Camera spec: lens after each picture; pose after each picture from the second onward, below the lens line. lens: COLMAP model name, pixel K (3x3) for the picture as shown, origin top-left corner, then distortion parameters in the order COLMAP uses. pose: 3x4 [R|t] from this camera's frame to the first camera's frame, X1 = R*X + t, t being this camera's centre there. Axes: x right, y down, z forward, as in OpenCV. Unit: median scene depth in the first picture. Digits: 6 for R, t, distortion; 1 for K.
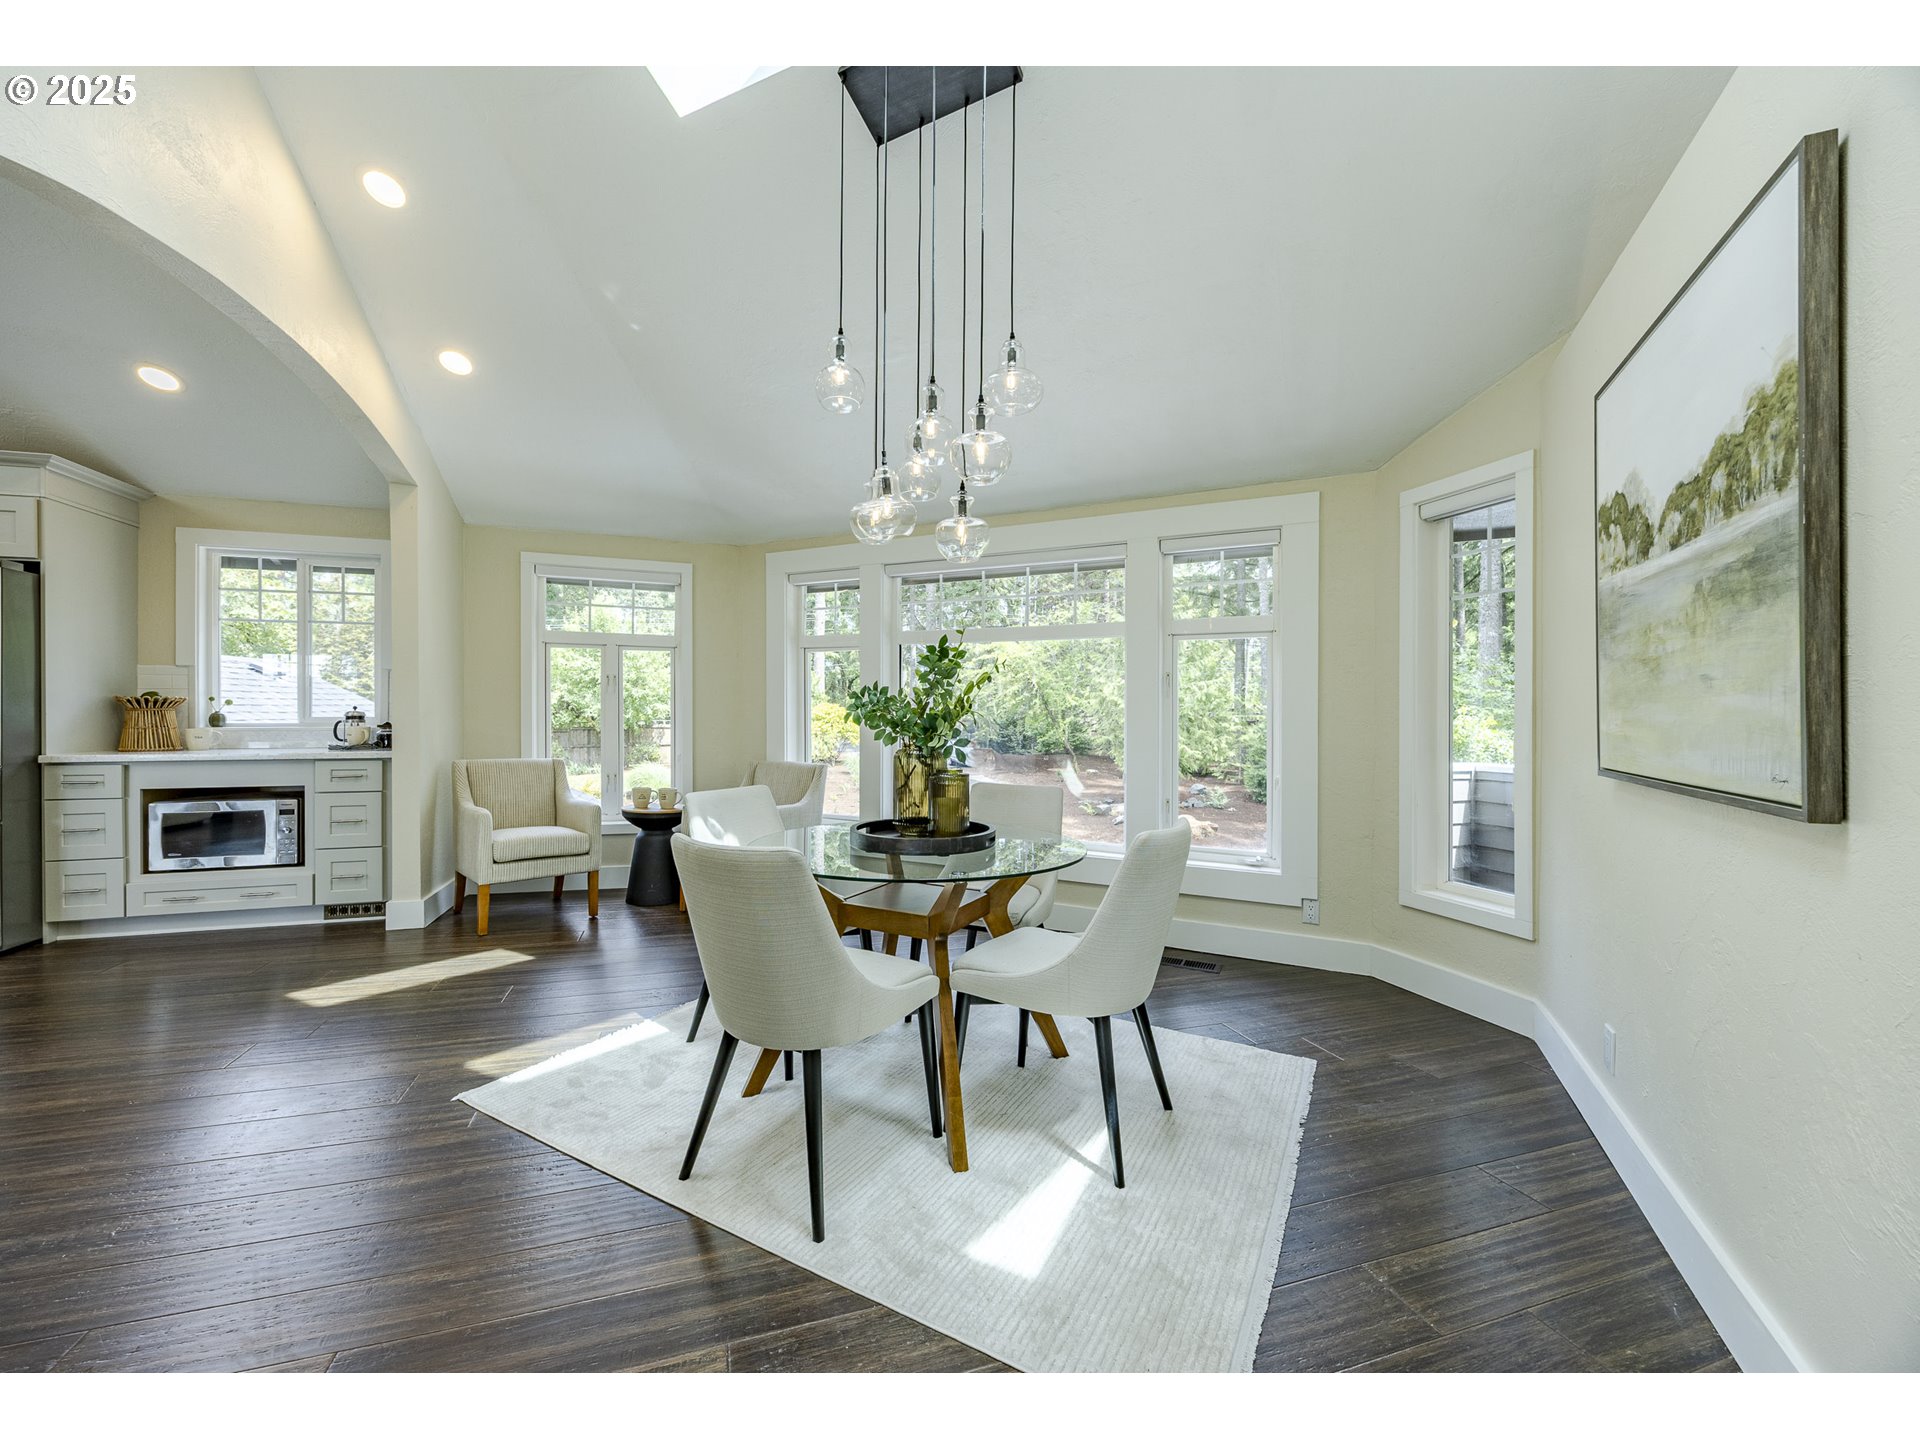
lens RADIAL K [[759.9, 0, 951.9], [0, 759.9, 718.9], [0, 0, 1]] dist [0.002883, -0.000928]
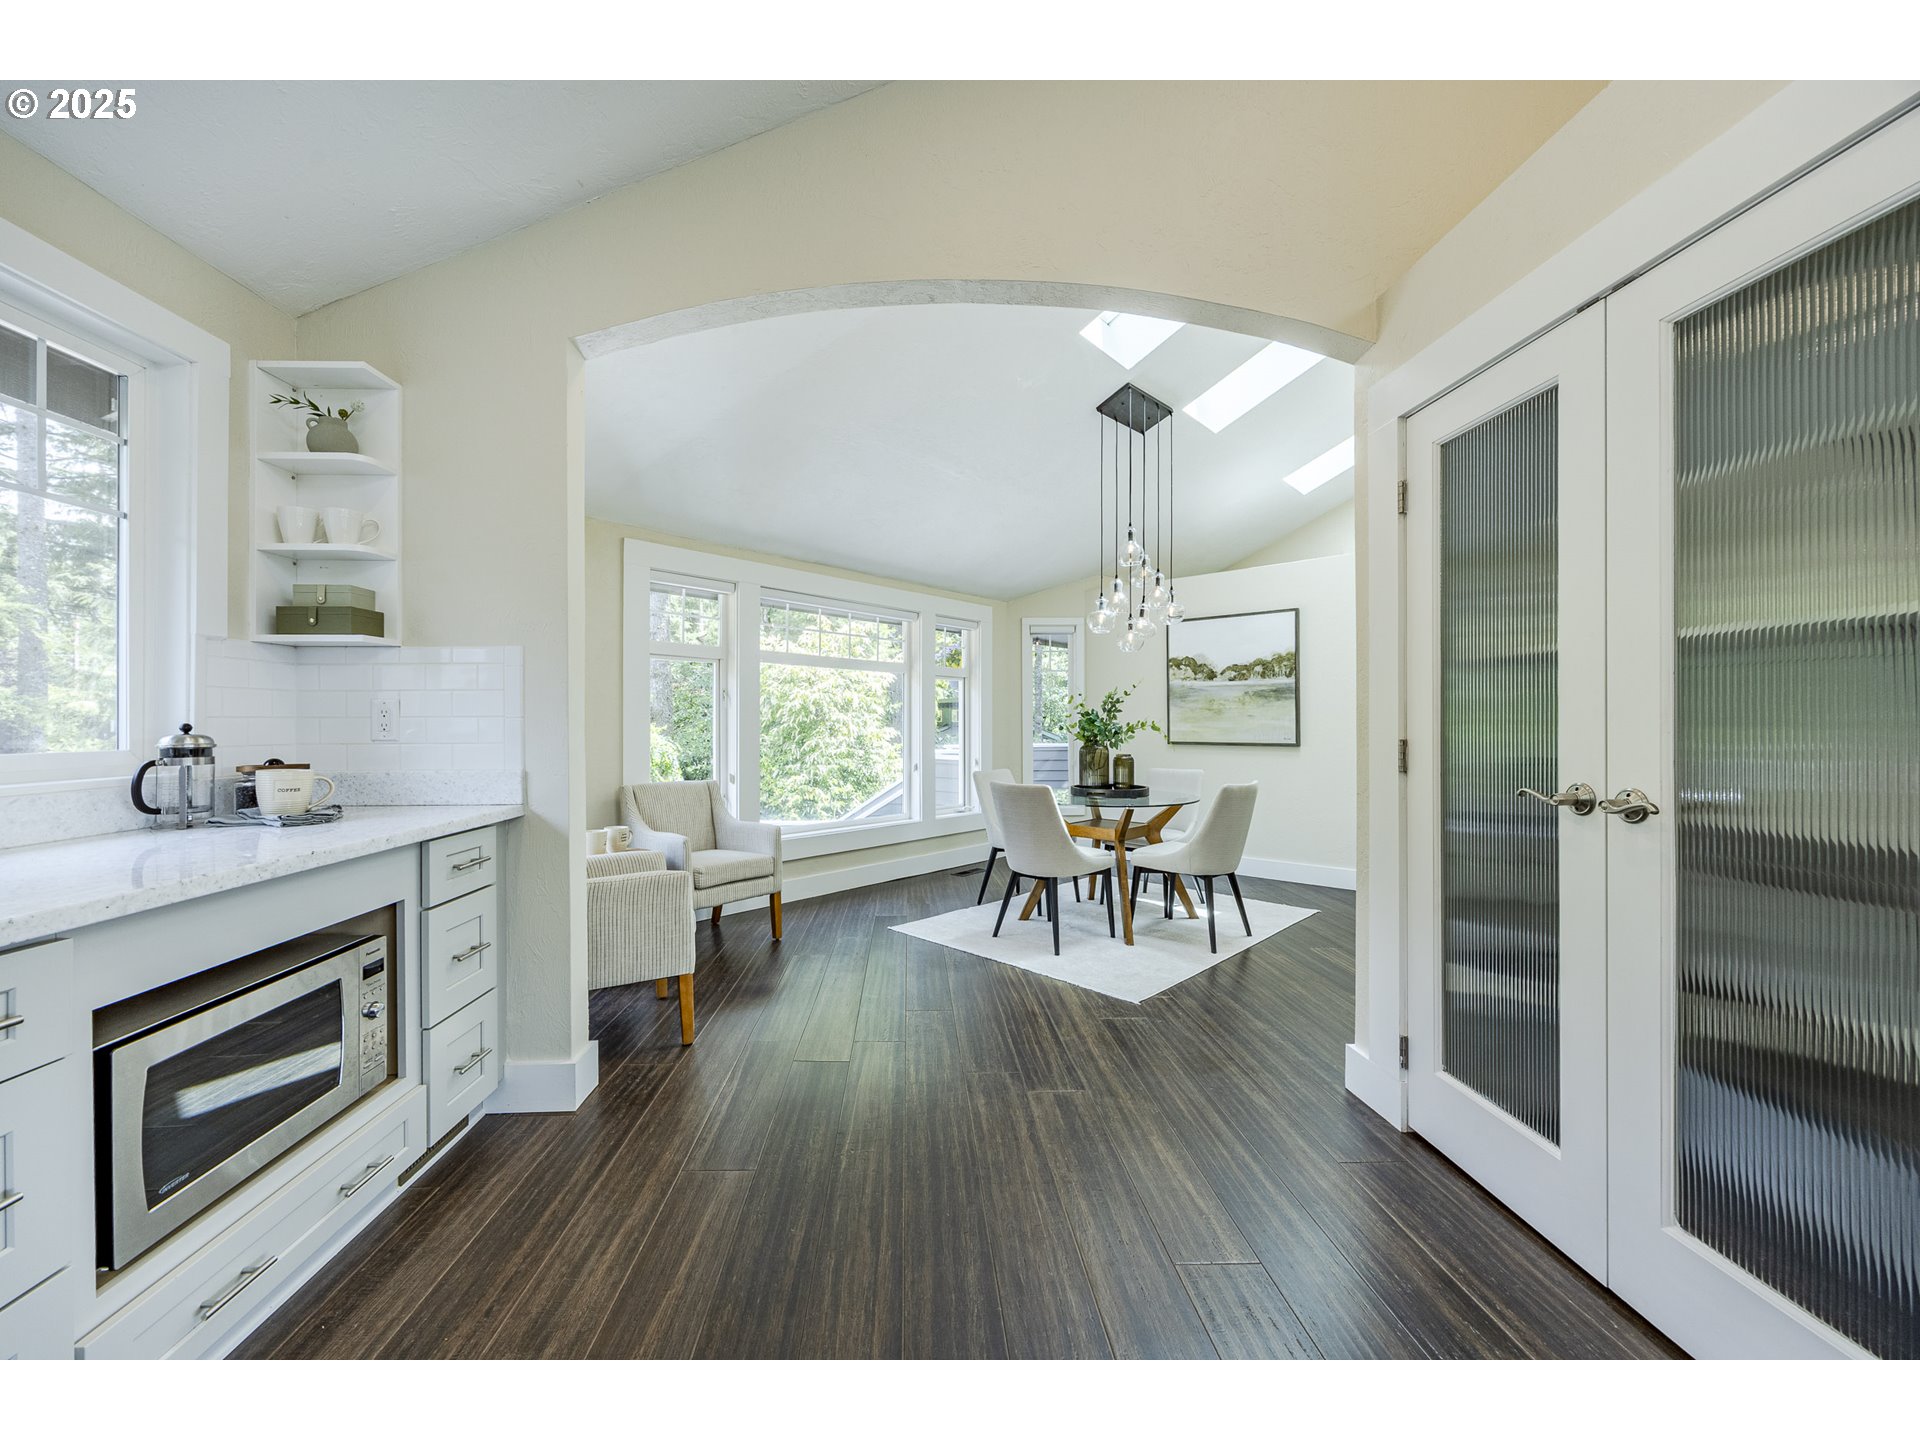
lens RADIAL K [[759.9, 0, 912.8], [0, 759.9, 712.0], [0, 0, 1]] dist [0.002883, -0.000928]
pose [[0.273733, 0.005573, 0.961790, -1.204589], [0.004734, 0.999963, -0.007141, -0.020028], [-0.961794, 0.006508, 0.273696, 0.581076]]
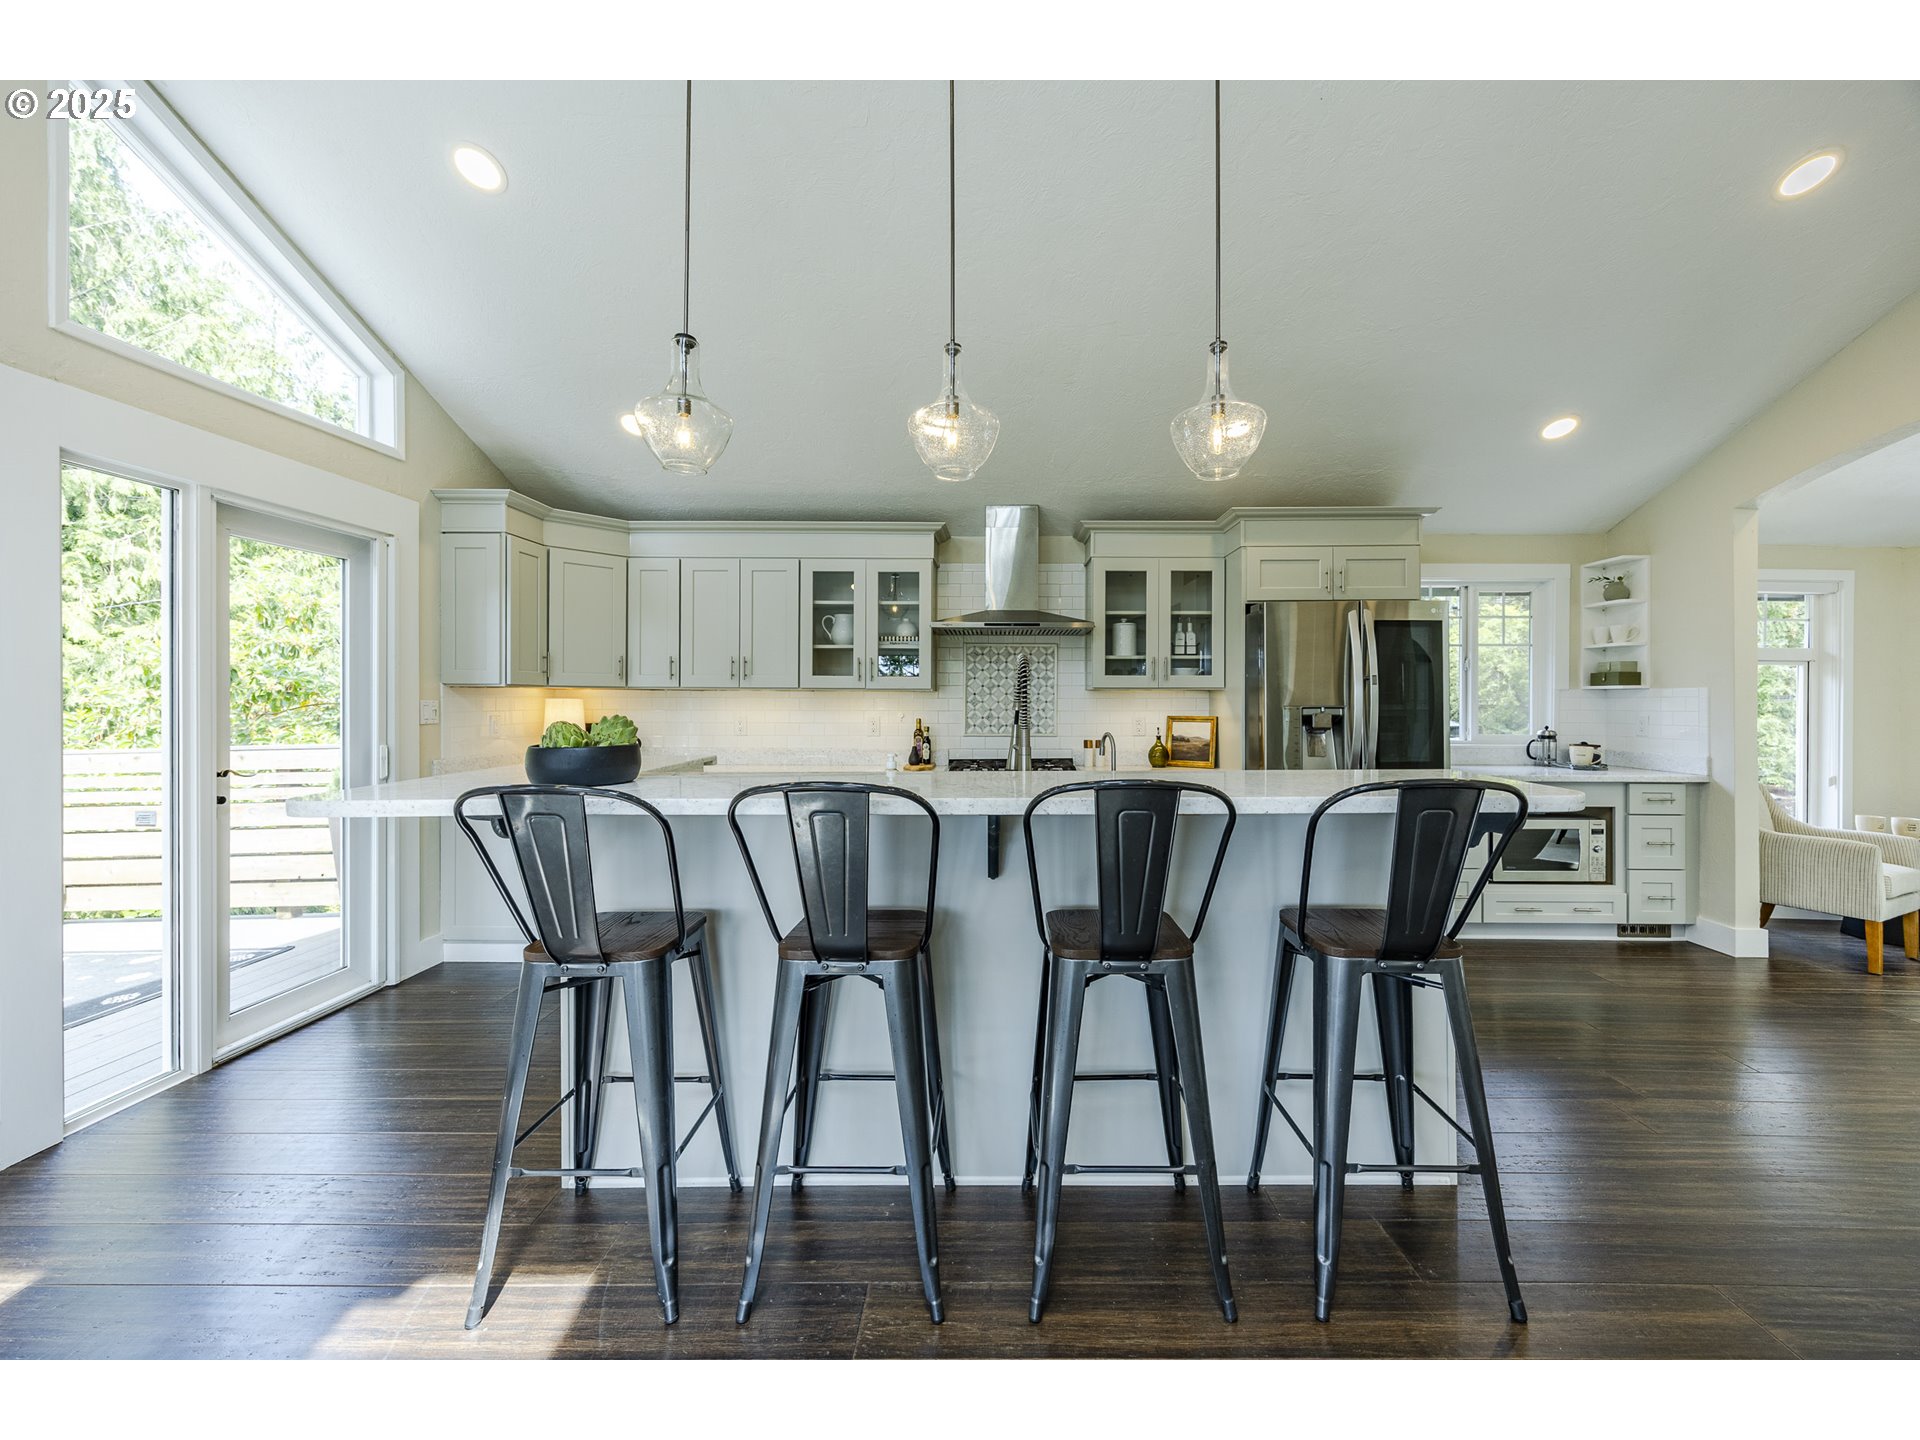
lens RADIAL K [[759.9, 0, 968.5], [0, 759.9, 705.6], [0, 0, 1]] dist [0.002883, -0.000928]
pose [[0.954413, 0.007731, -0.298389, -1.379484], [-0.006677, 0.999967, 0.004552, -0.048481], [0.298415, -0.002353, 0.954433, -0.245203]]
